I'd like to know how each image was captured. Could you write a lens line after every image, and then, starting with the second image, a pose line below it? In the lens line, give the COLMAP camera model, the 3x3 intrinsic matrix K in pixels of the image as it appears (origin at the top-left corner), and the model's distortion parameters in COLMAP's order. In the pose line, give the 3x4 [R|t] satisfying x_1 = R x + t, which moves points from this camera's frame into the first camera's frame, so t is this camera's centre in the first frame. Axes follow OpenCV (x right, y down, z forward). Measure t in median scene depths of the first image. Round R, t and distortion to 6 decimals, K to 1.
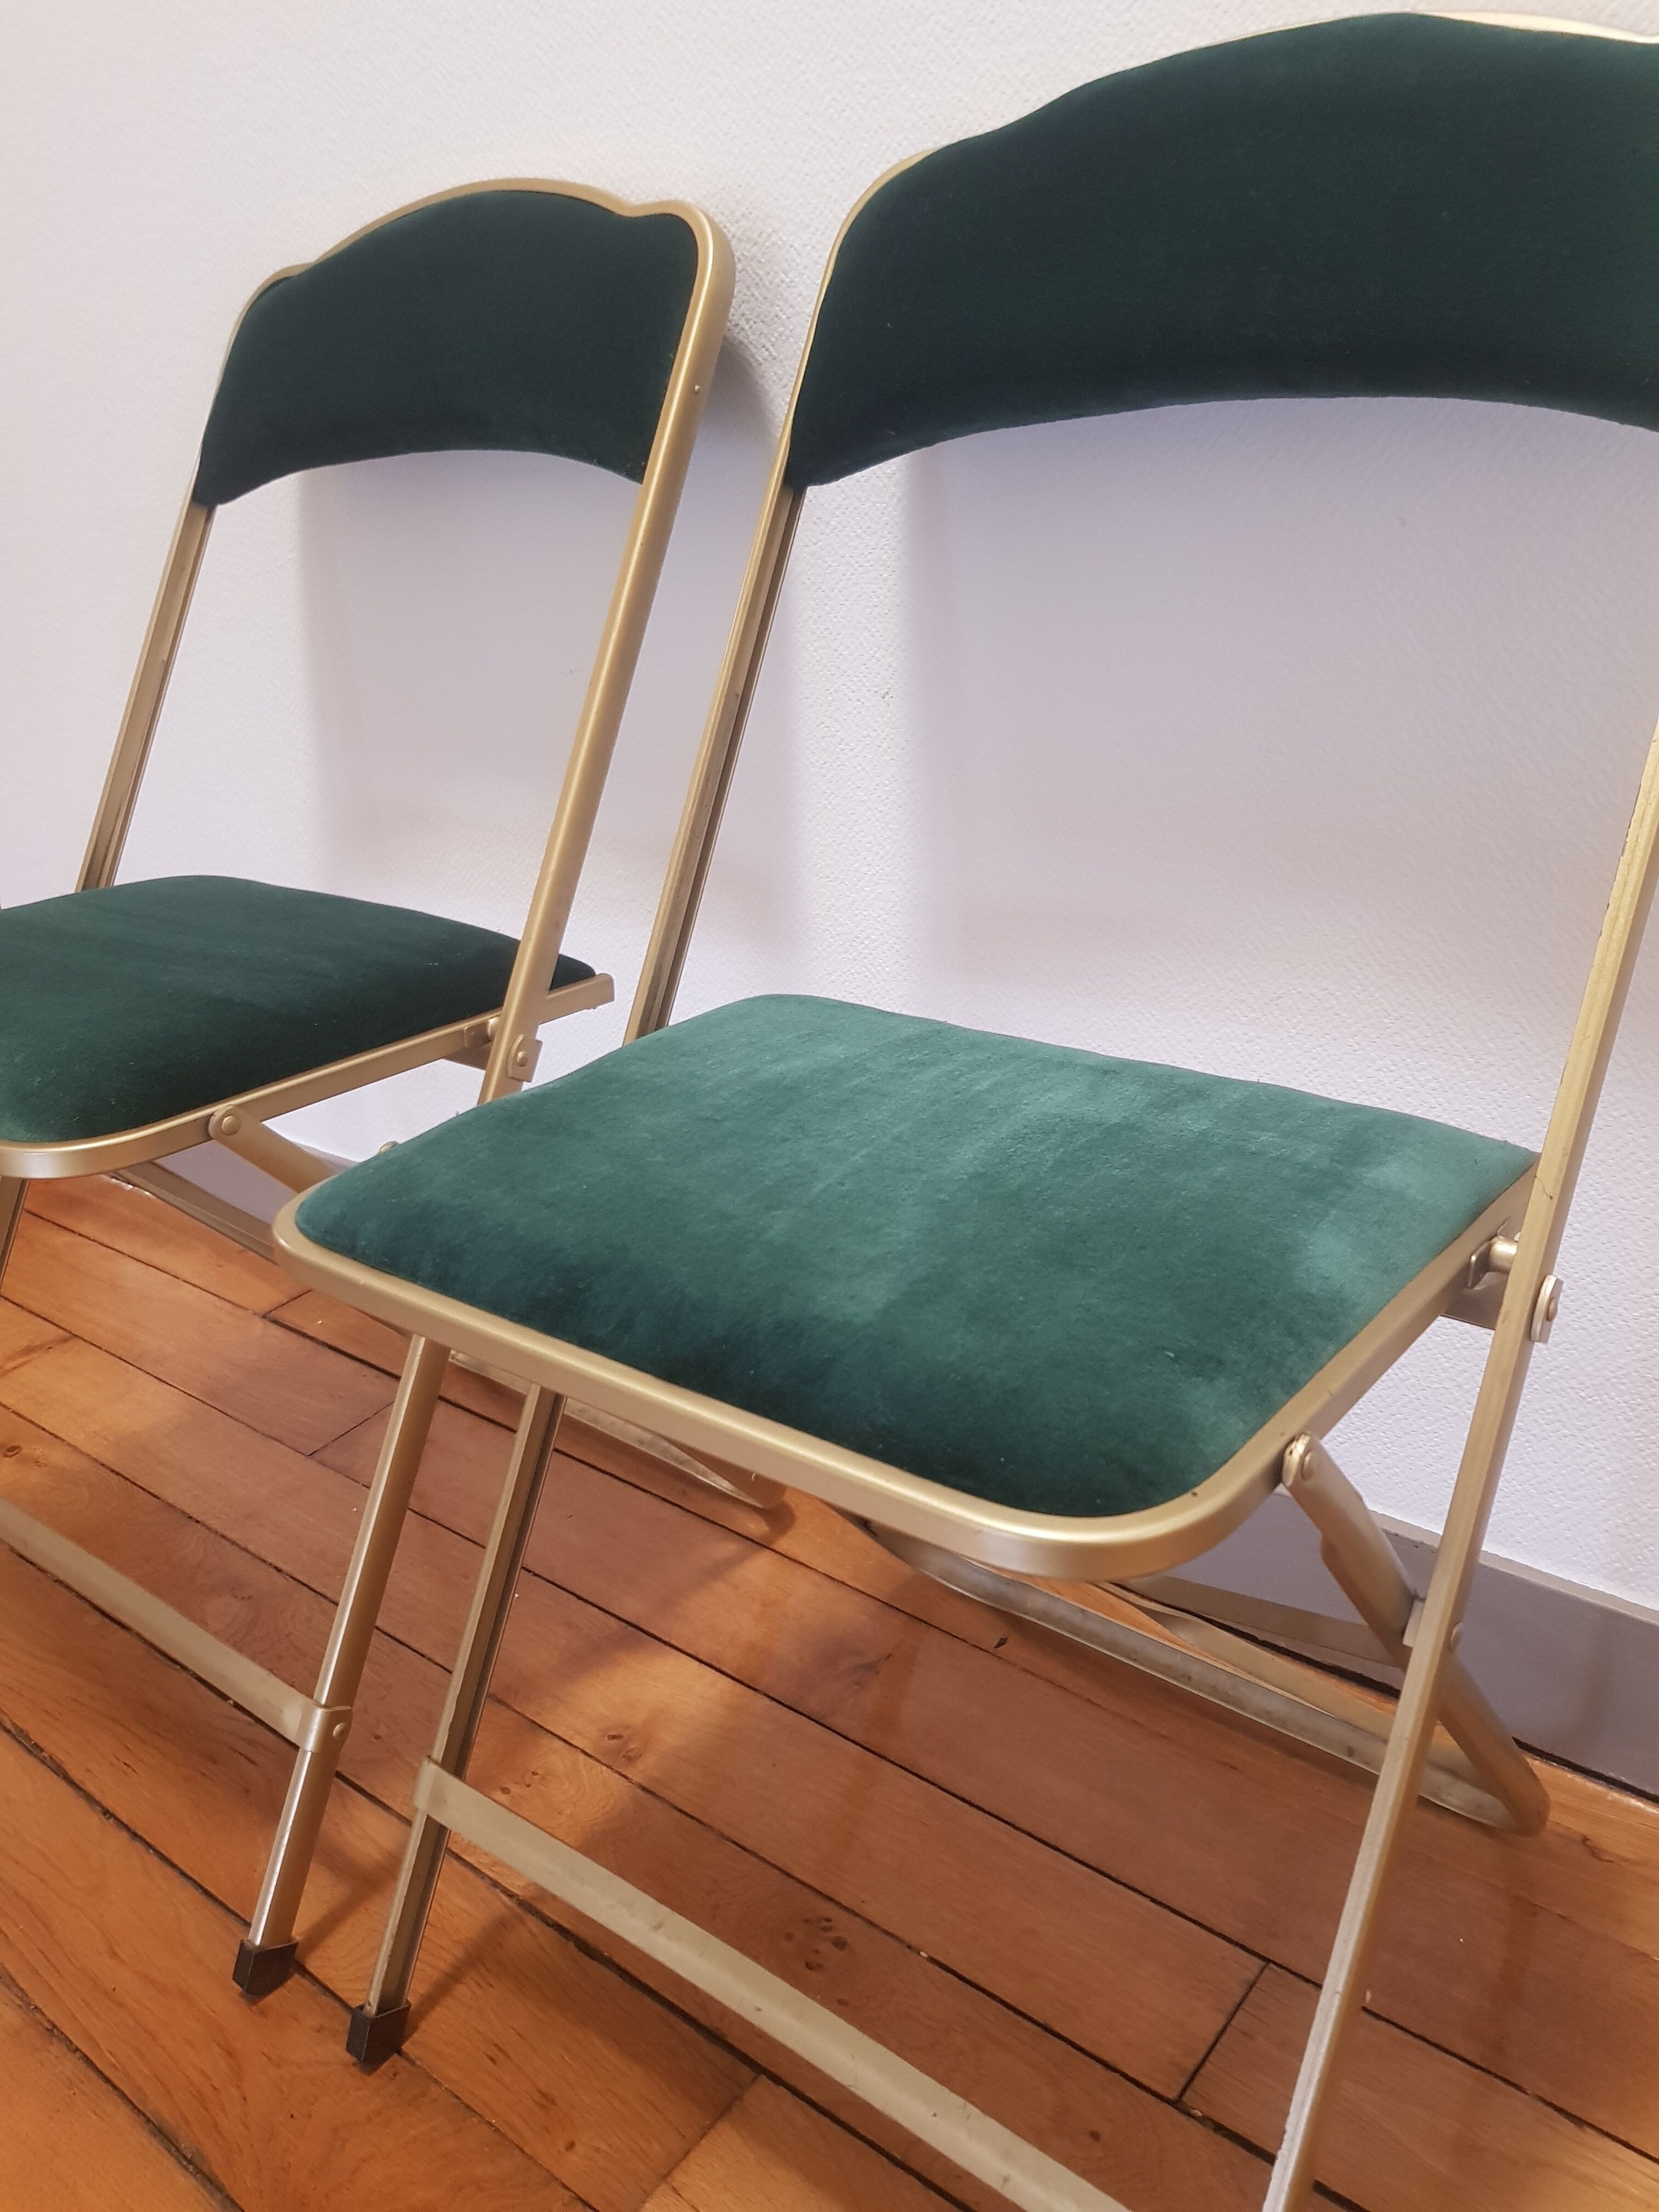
lens RADIAL K [[1765.8, 0, 817.4], [0, 1765.8, 1114.3], [0, 0, 1]] dist [0.016444, -0.049554]
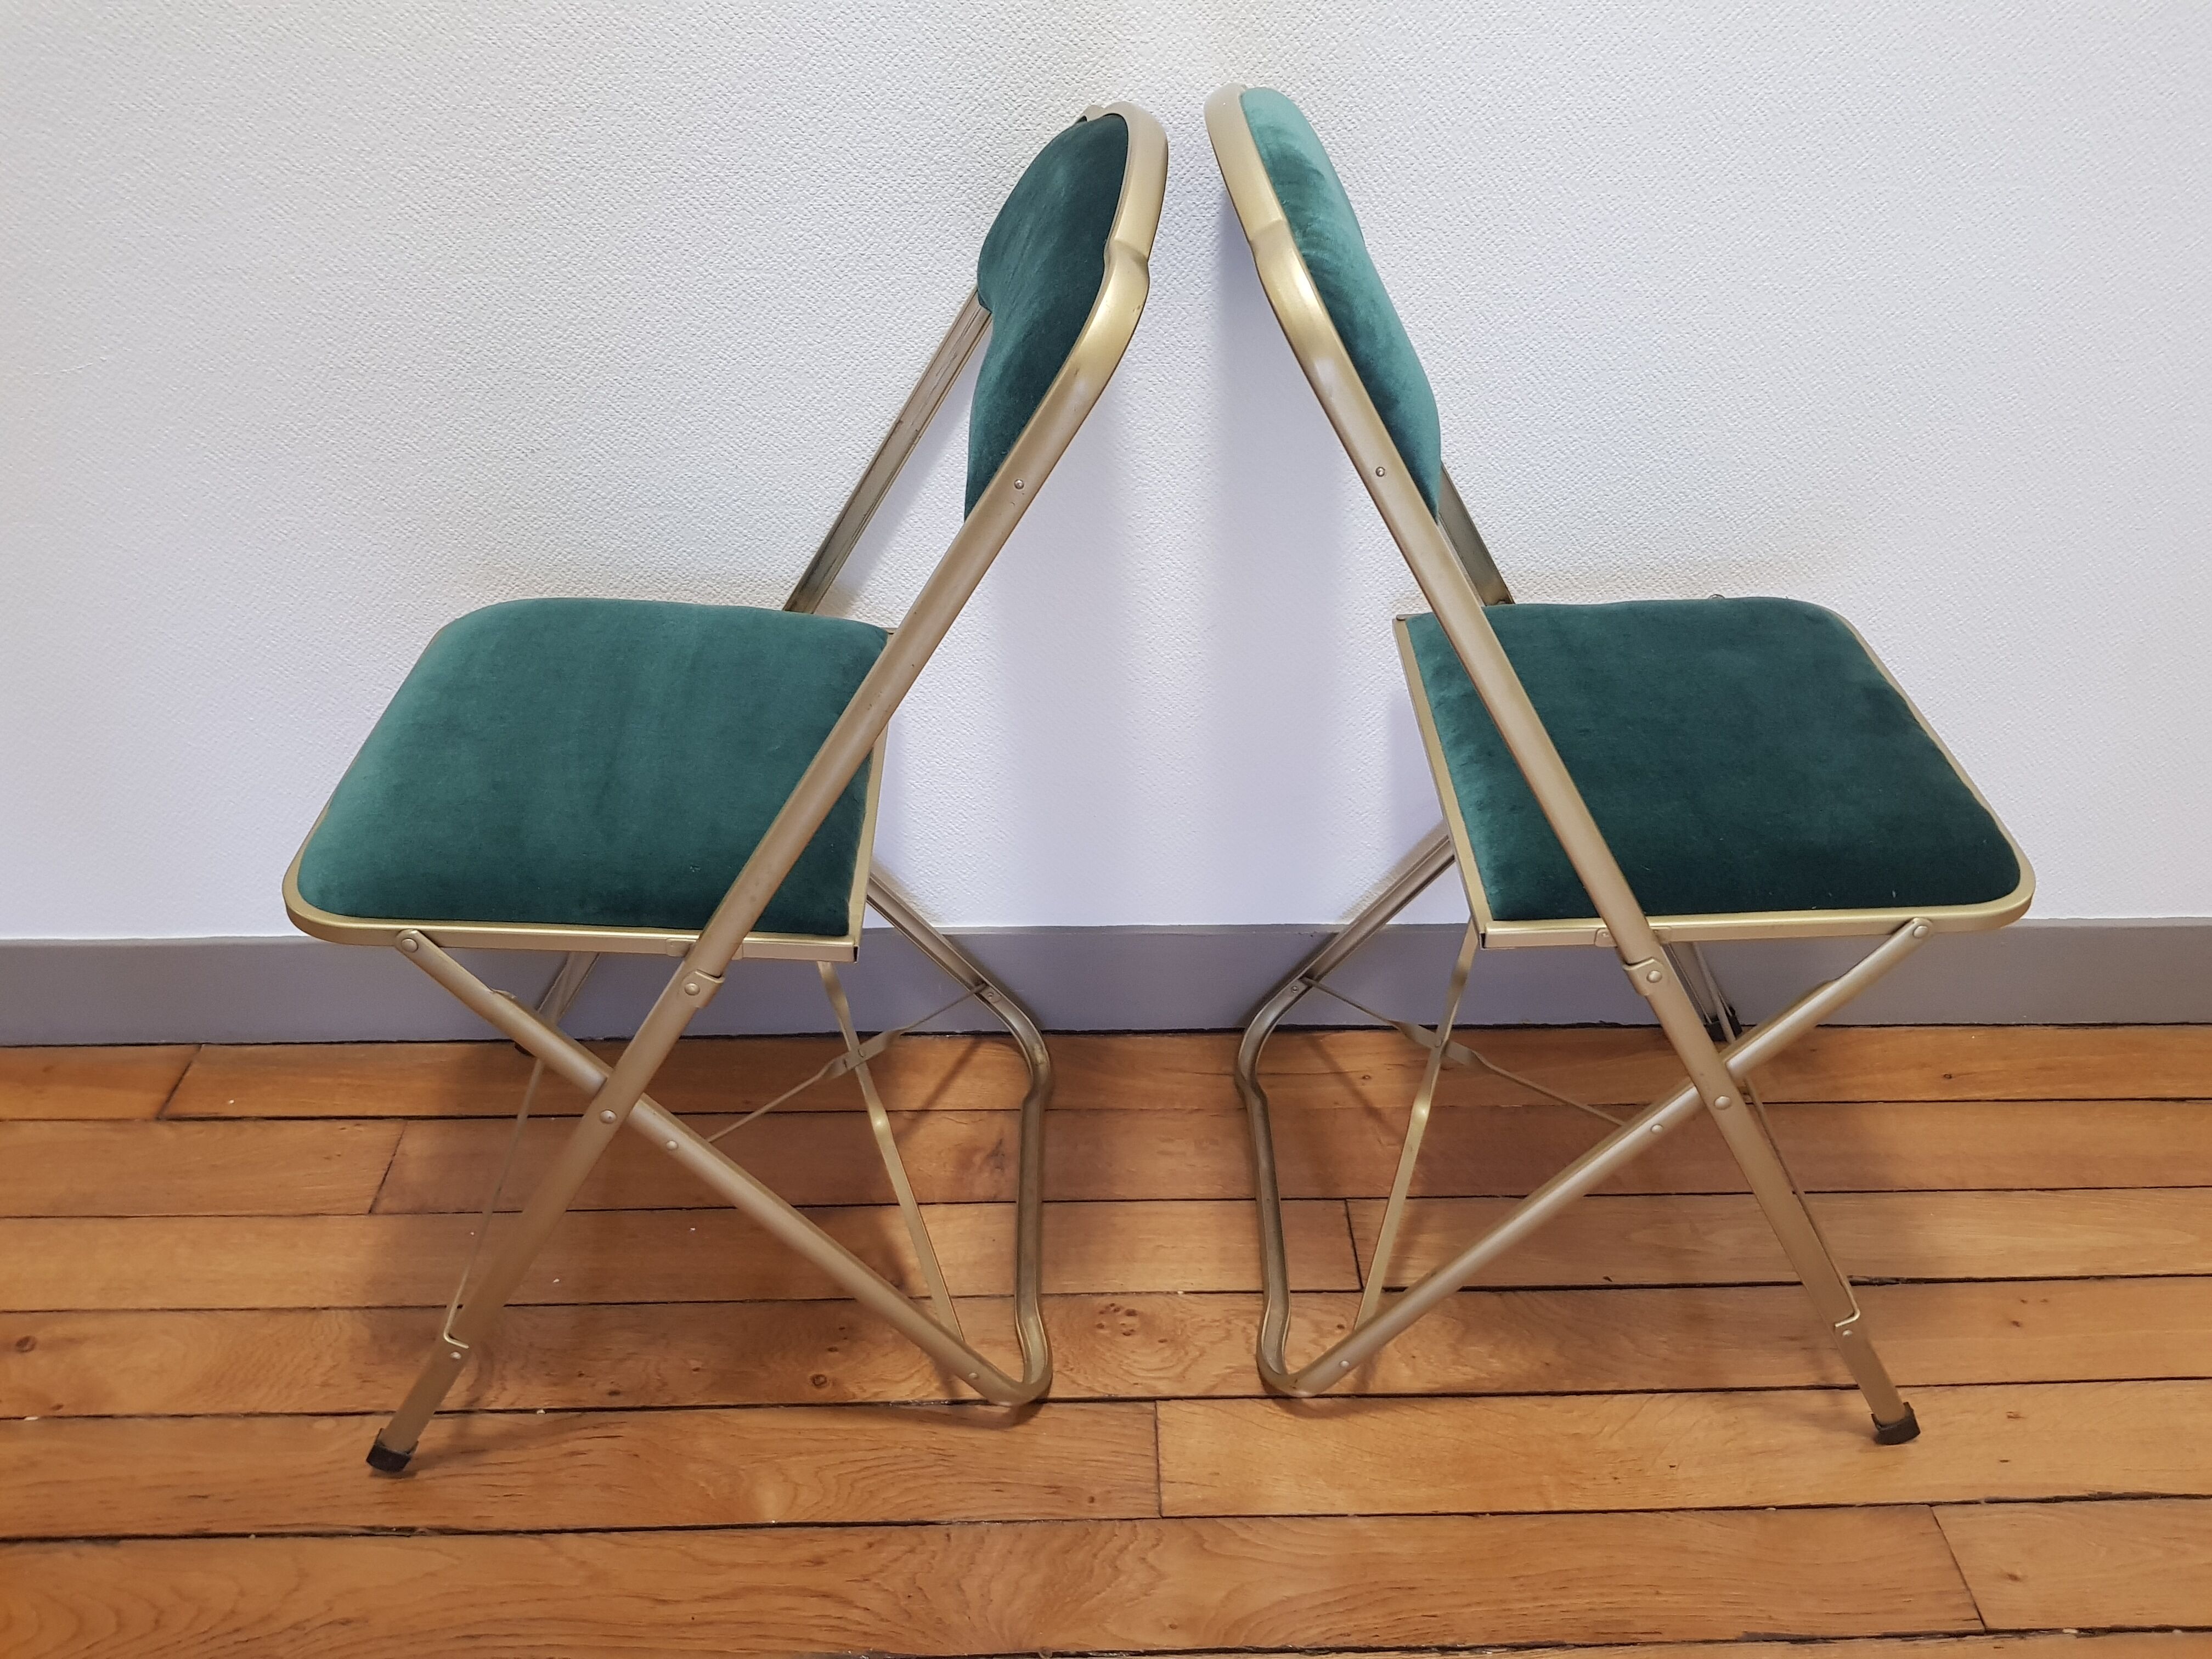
lens RADIAL K [[1765.8, 0, 1122.5], [0, 1765.8, 820.6], [0, 0, 1]] dist [0.016444, -0.049554]
pose [[0.755634, -0.298355, 0.583096, -0.760957], [0.201409, 0.952939, 0.226587, -0.275510], [-0.623258, -0.053776, 0.780165, -0.141320]]
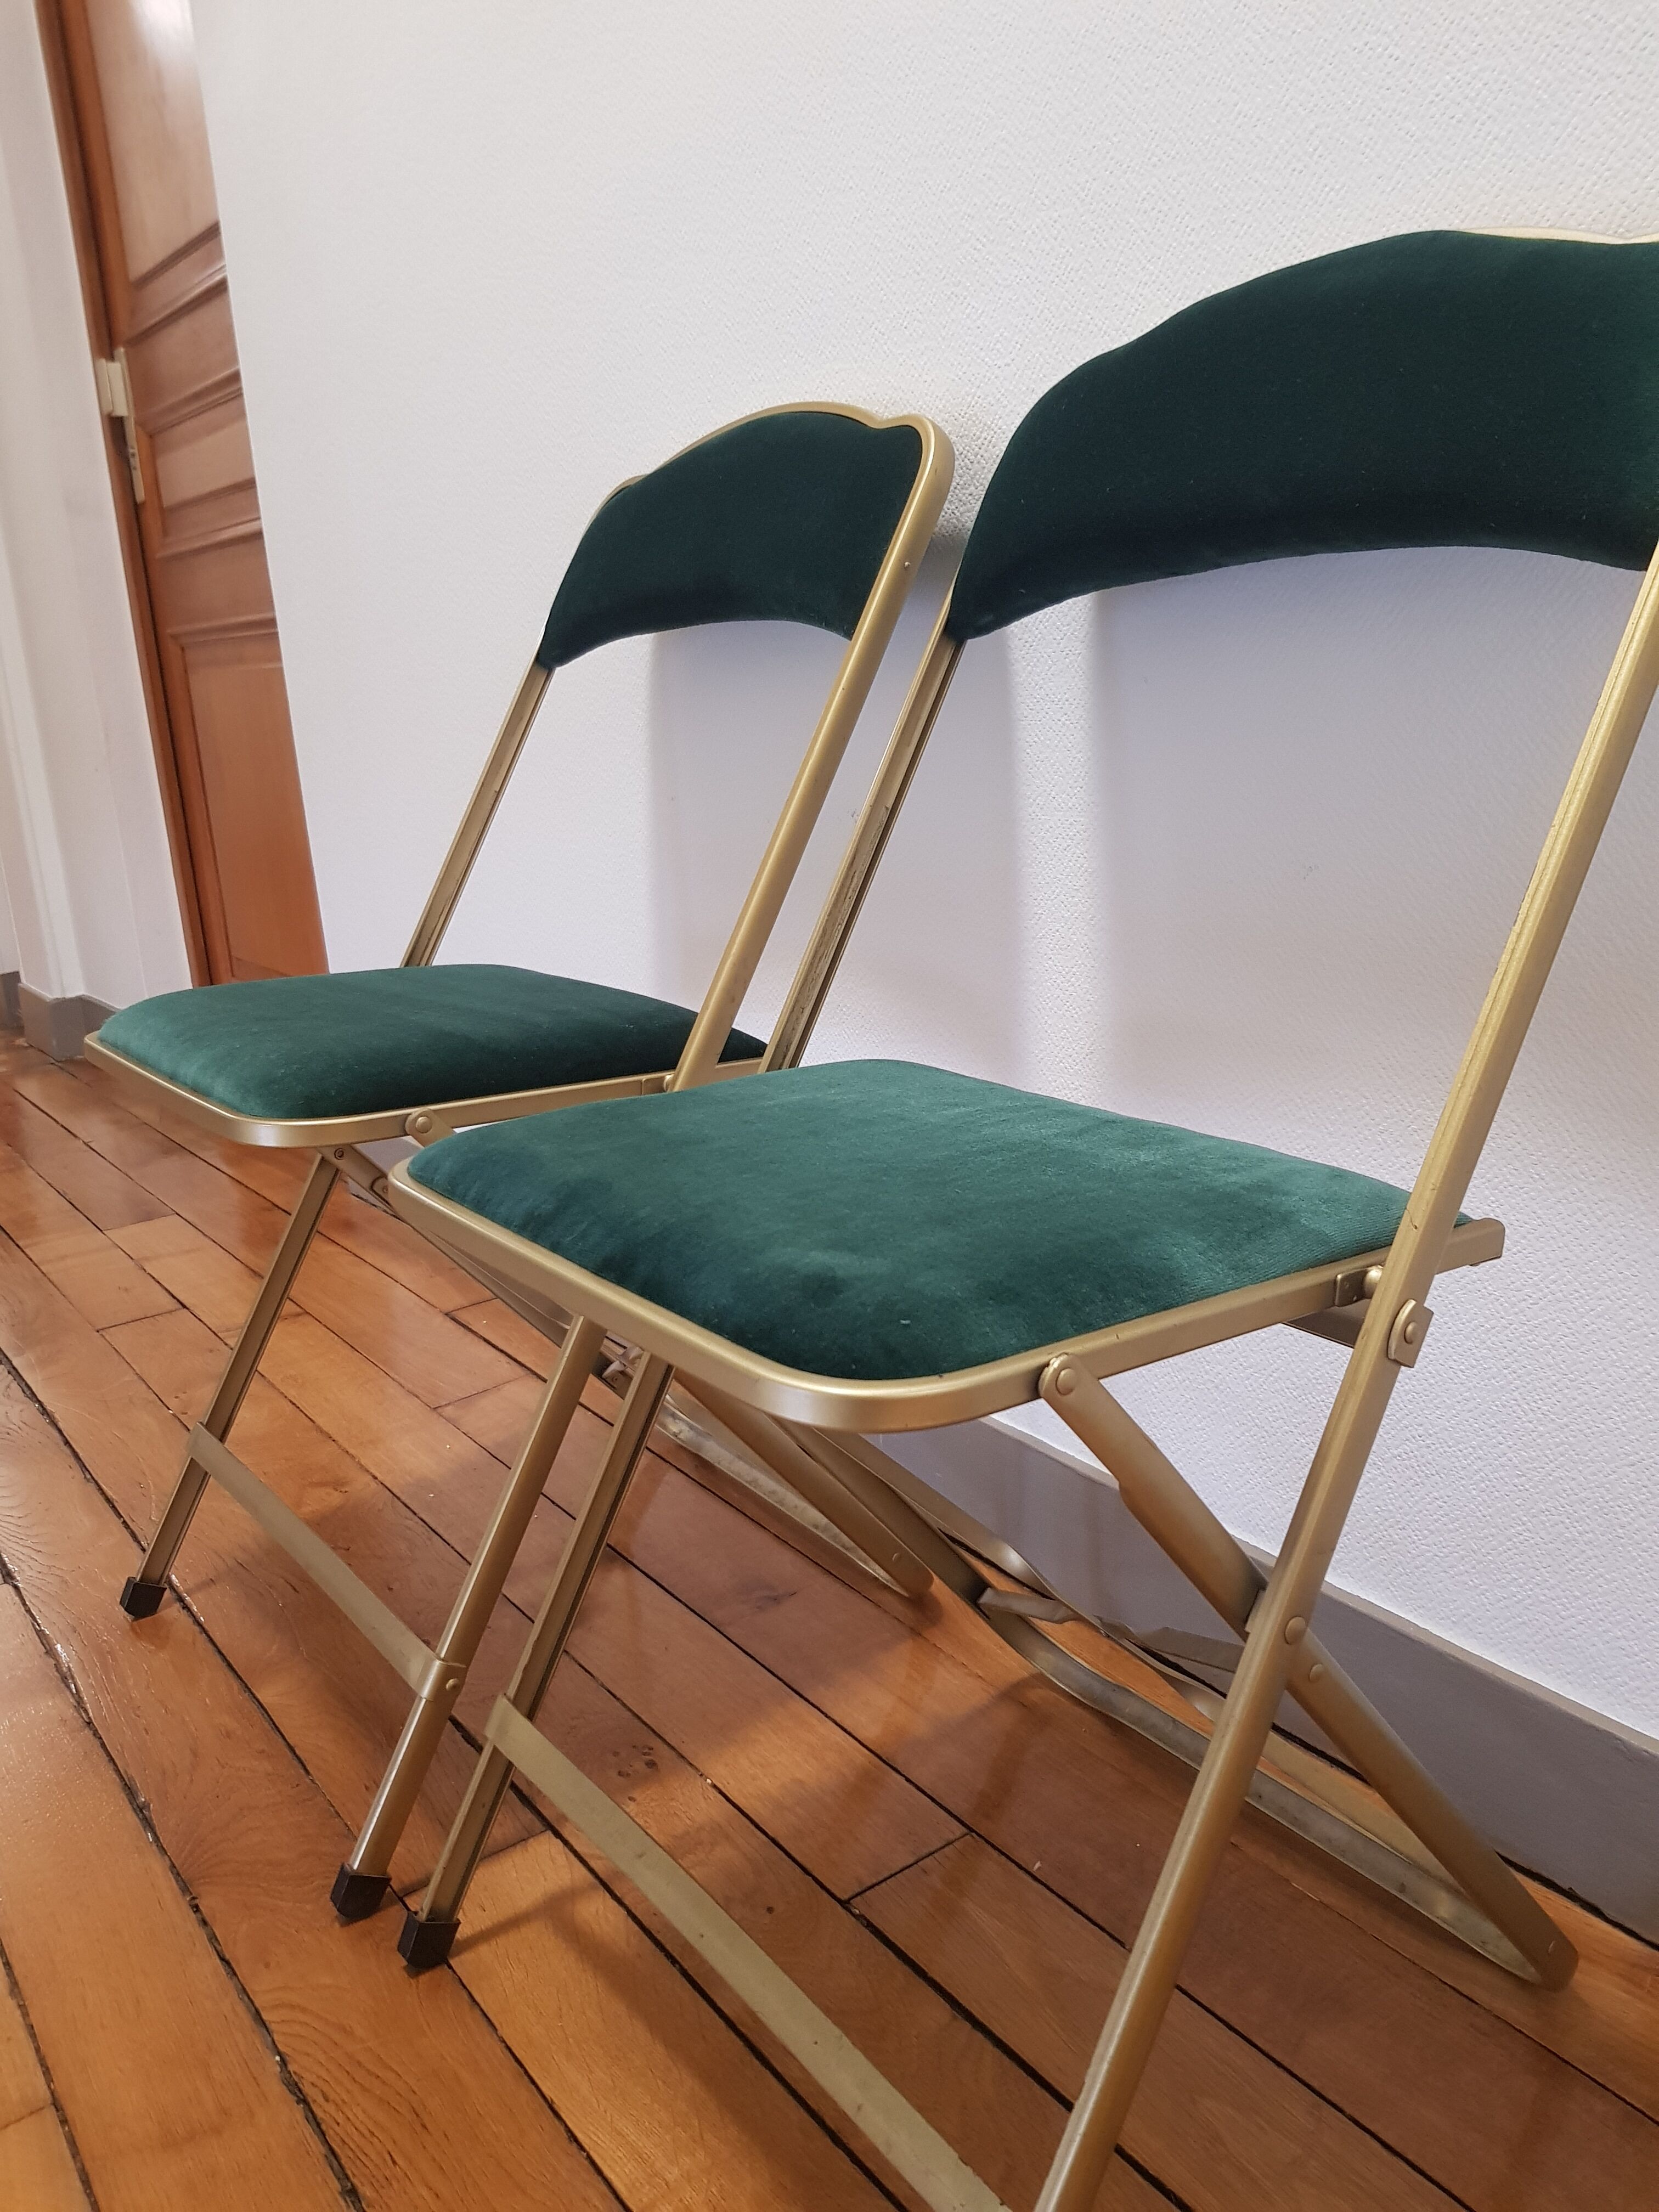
lens RADIAL K [[1765.8, 0, 834.4], [0, 1765.8, 1105.8], [0, 0, 1]] dist [0.016444, -0.049554]
pose [[0.964494, 0.089377, -0.248520, 0.224892], [-0.123069, 0.984684, -0.123498, 0.101961], [0.233676, 0.149698, 0.960722, -0.093350]]
